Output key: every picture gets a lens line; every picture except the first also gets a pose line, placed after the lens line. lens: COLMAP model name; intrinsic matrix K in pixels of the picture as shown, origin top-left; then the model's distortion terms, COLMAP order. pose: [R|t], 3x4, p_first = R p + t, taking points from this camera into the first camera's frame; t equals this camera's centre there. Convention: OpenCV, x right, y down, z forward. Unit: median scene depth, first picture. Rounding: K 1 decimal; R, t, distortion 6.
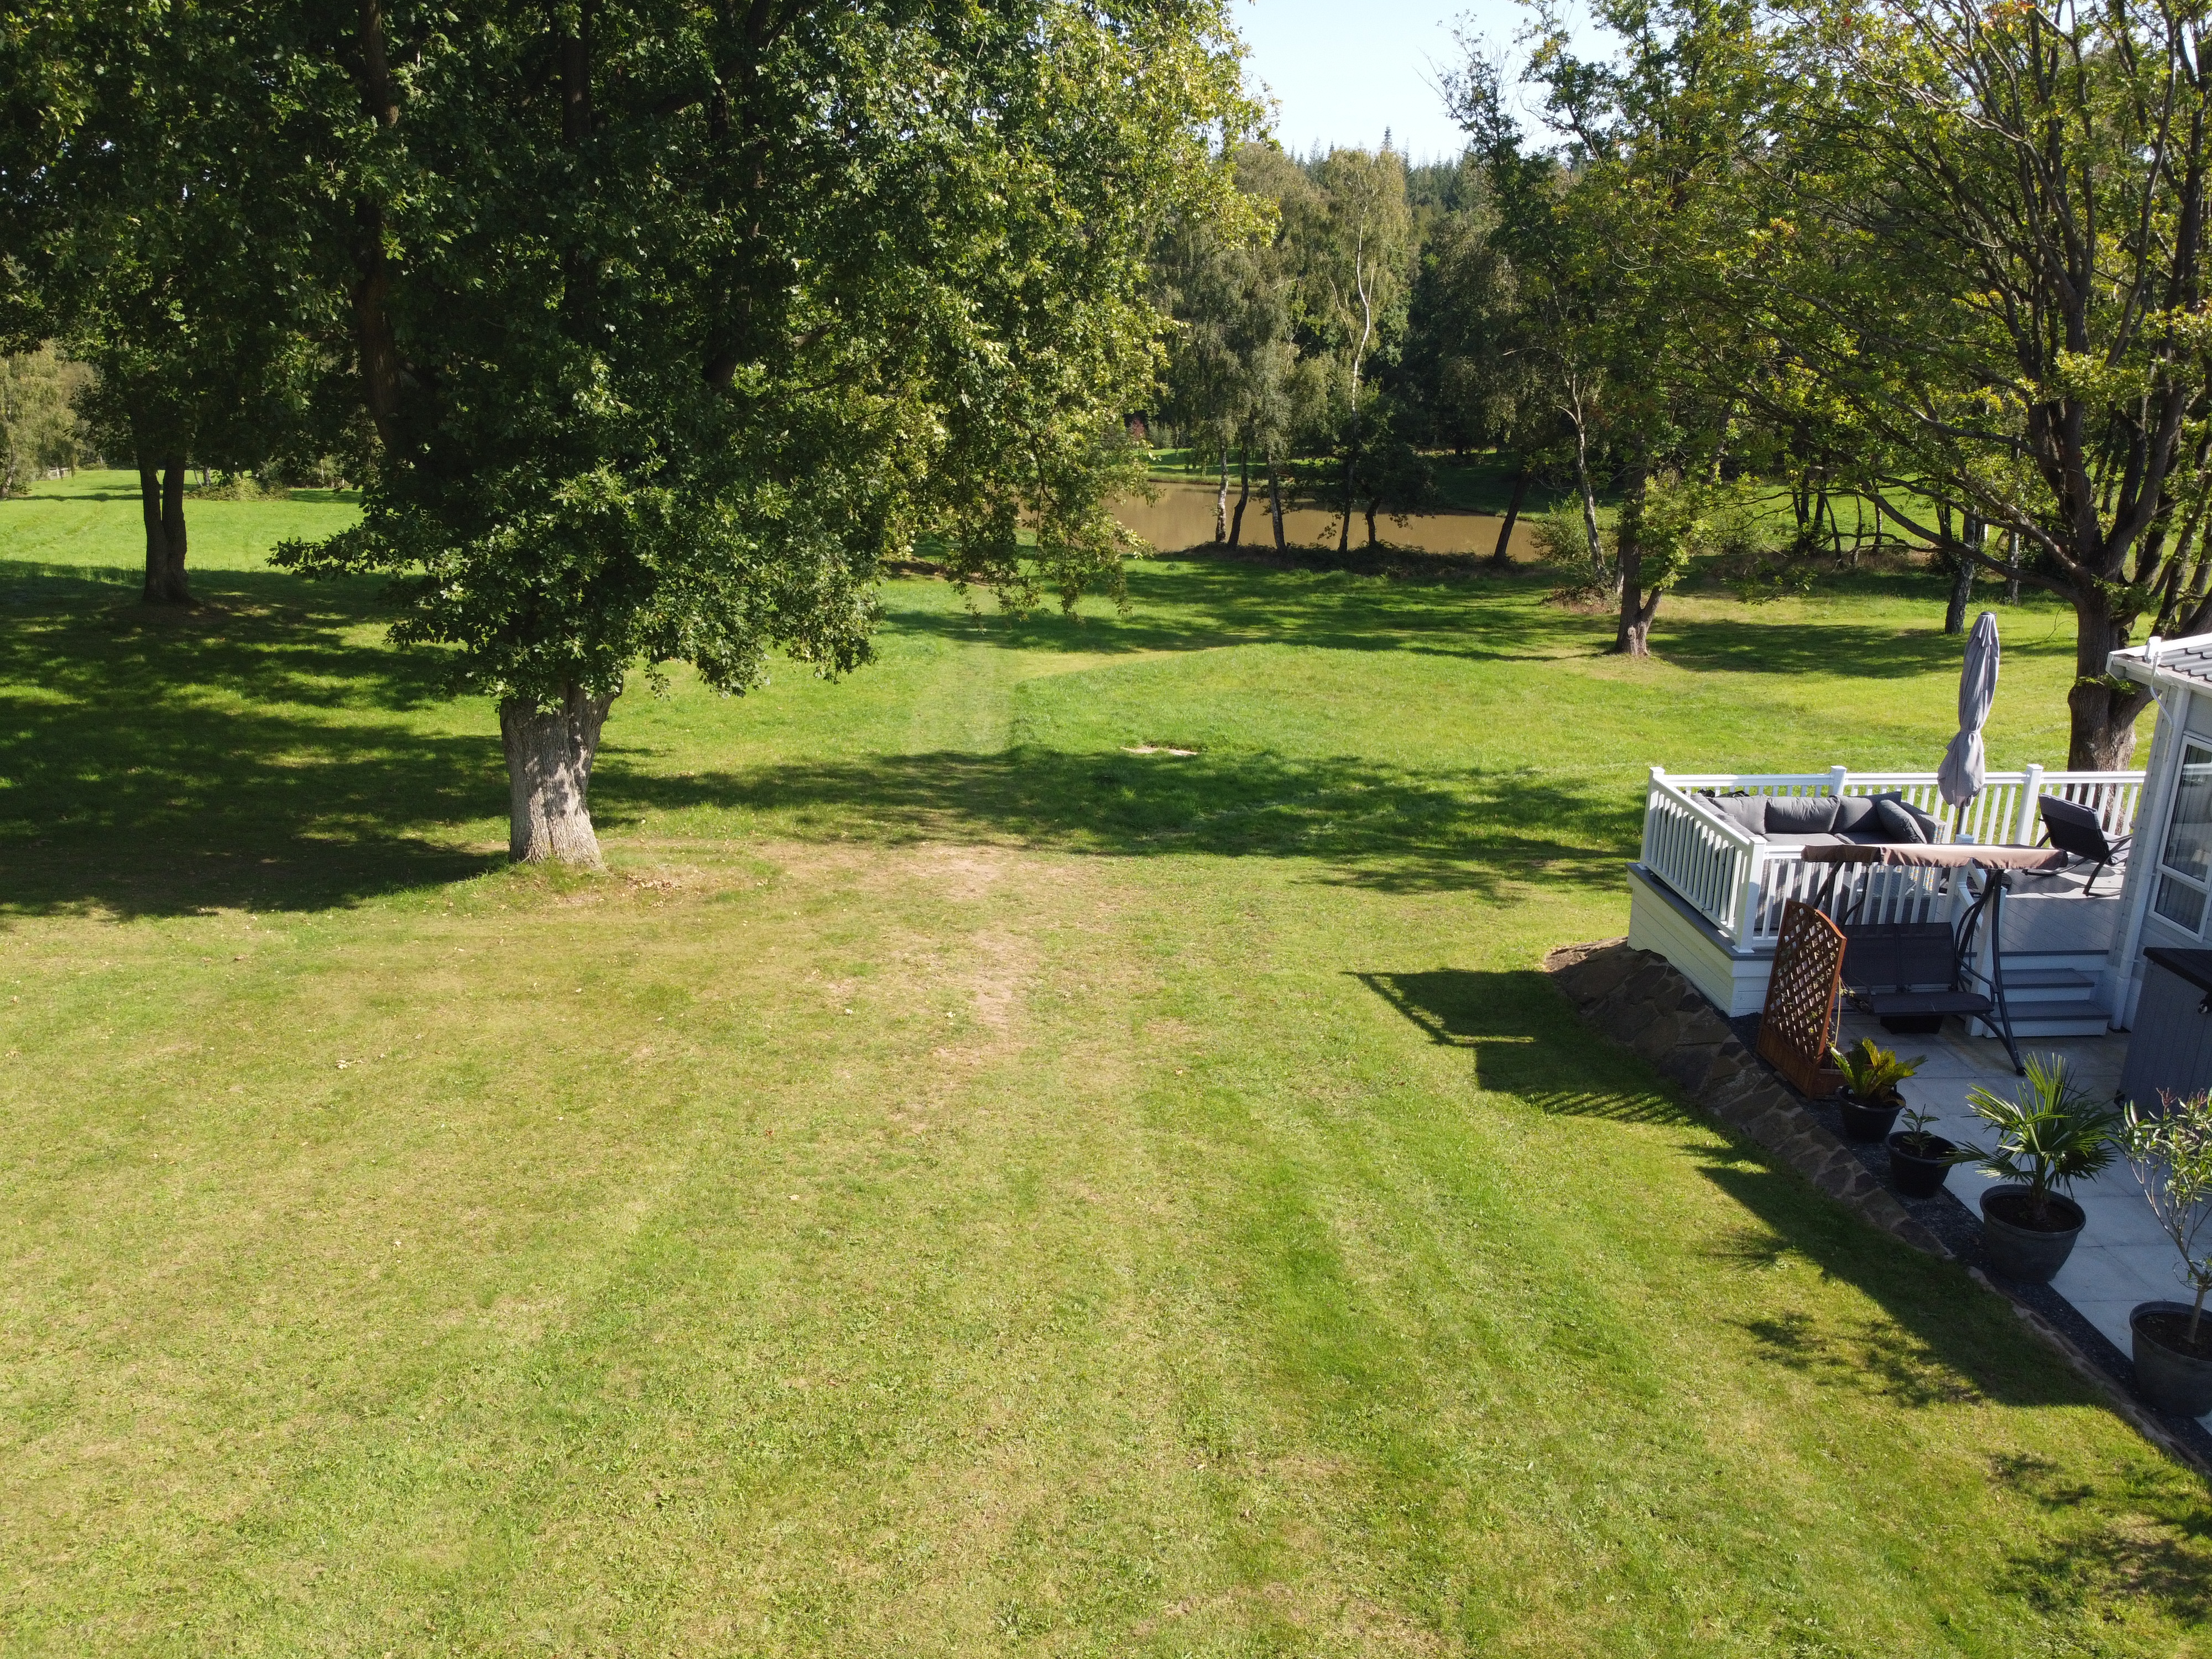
lens RADIAL K [[1734.8, 0, 1107.3], [0, 1734.8, 829.5], [0, 0, 1]] dist [0.000398, -0.000941]
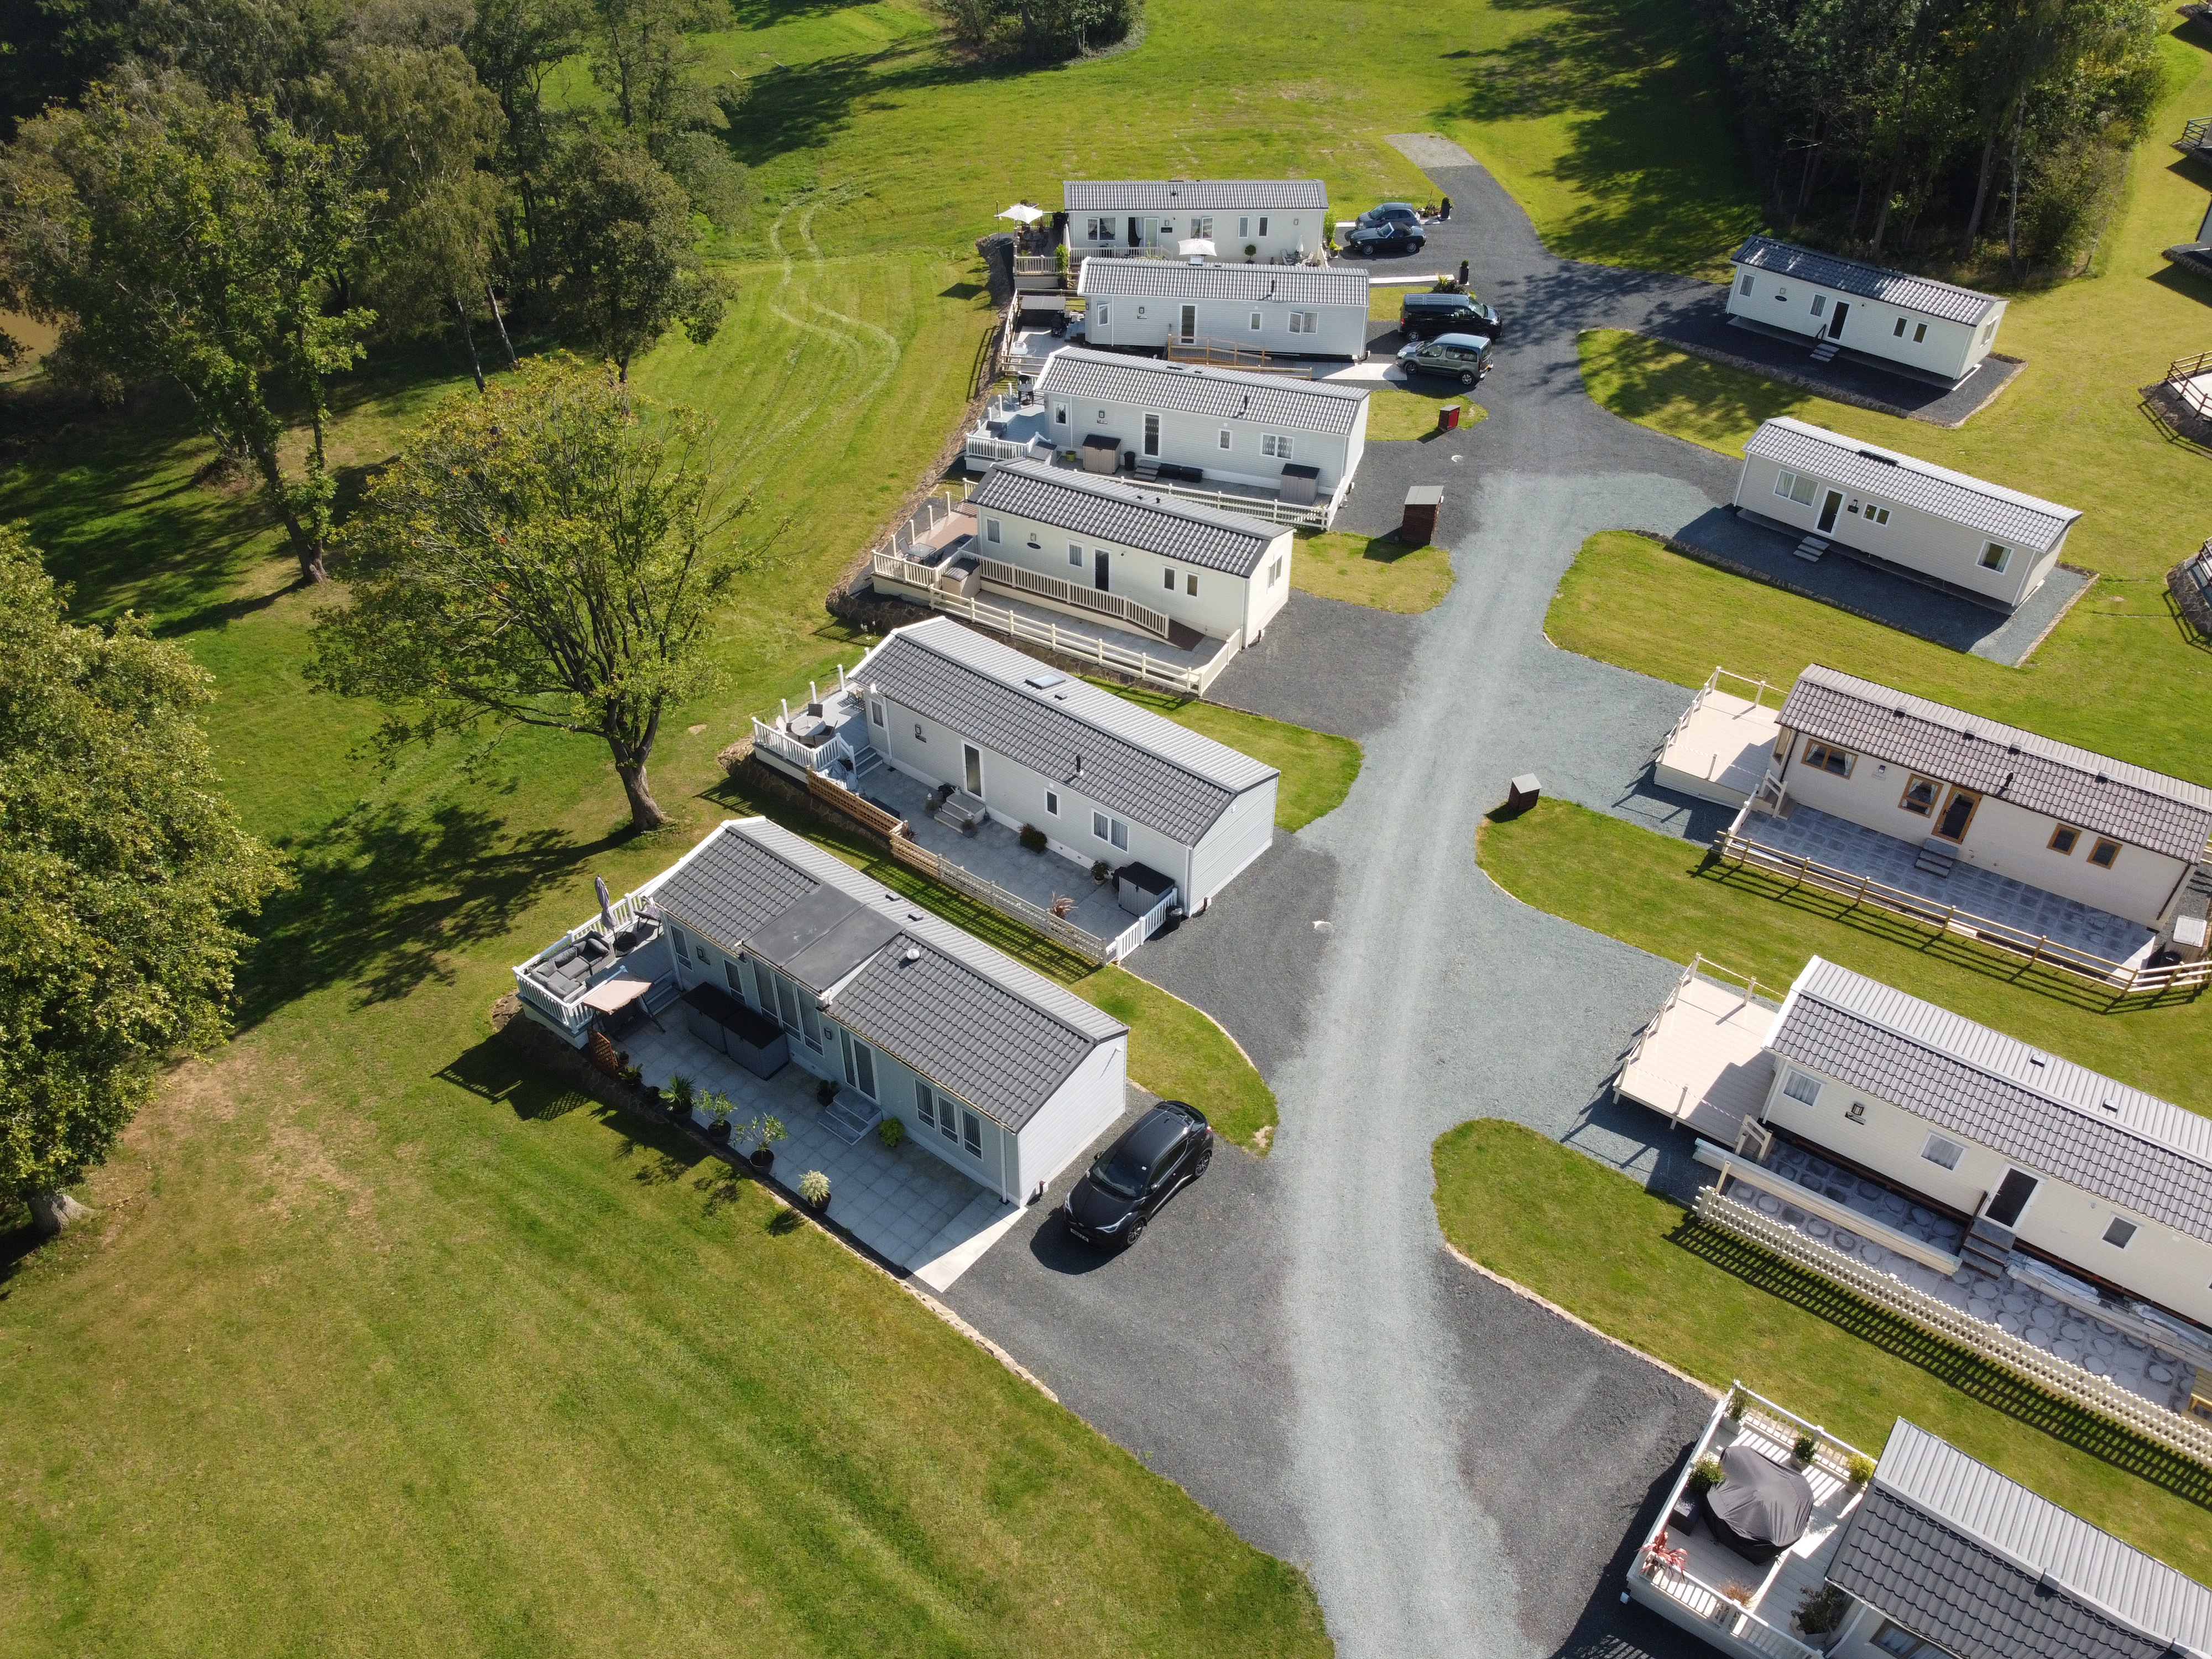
lens RADIAL K [[1734.8, 0, 1108.0], [0, 1734.8, 831.1], [0, 0, 1]] dist [0.000398, -0.000941]
pose [[0.680272, -0.482086, 0.552108, -0.634205], [0.248769, 0.860405, 0.444766, -1.669245], [-0.689452, -0.165214, 0.705238, -2.157565]]
